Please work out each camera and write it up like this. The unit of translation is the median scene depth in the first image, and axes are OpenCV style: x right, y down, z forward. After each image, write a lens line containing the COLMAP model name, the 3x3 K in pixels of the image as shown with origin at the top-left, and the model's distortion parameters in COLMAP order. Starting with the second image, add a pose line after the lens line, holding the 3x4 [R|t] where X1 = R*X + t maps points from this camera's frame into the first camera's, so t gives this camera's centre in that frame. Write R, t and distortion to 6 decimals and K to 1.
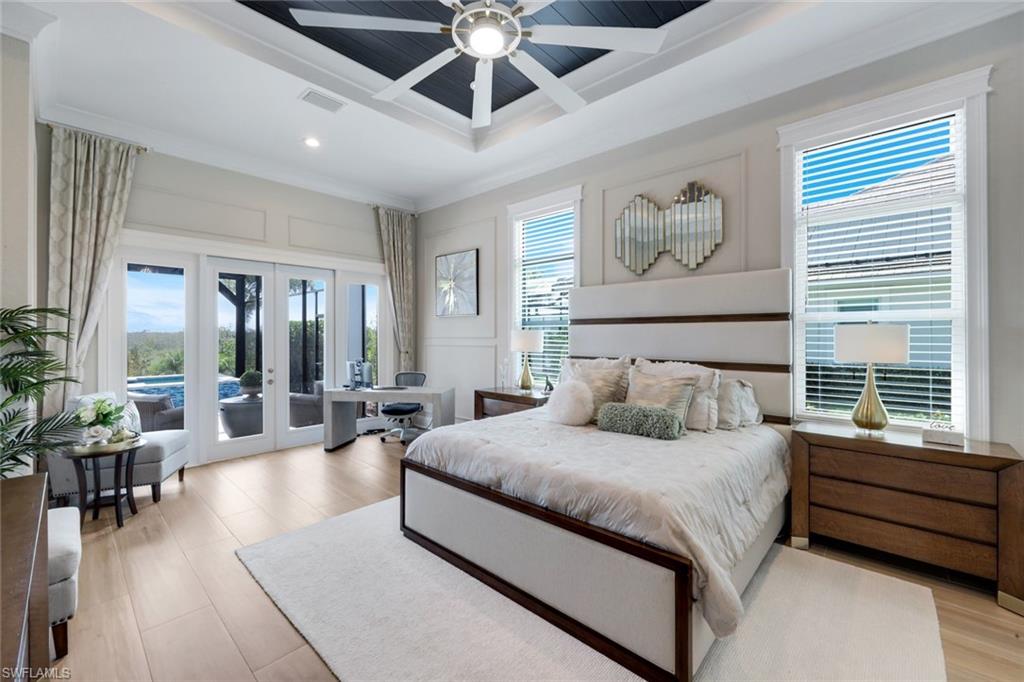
lens RADIAL K [[419.5, 0, 514.4], [0, 419.5, 335.6], [0, 0, 1]] dist [-0.001594, 0.000051]
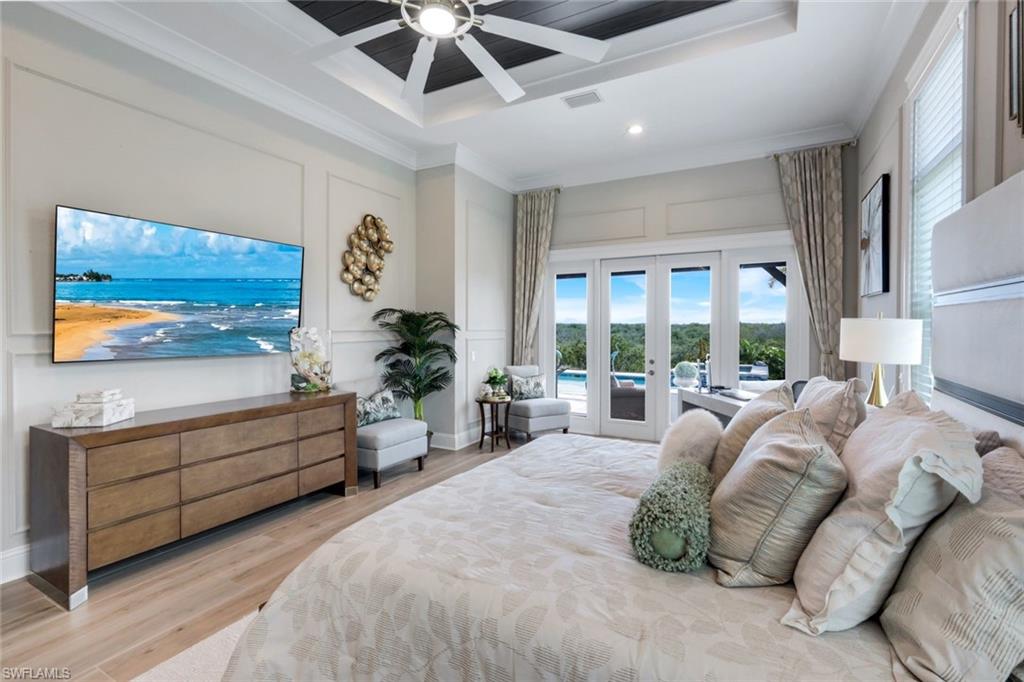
lens RADIAL K [[470.0, 0, 511.9], [0, 470.0, 331.0], [0, 0, 1]] dist [-0.000827, -0.000057]
pose [[0.232993, 0.012606, -0.972397, 0.554770], [-0.003657, 0.999920, 0.012086, -0.004151], [0.972471, 0.000740, 0.233021, 0.495486]]
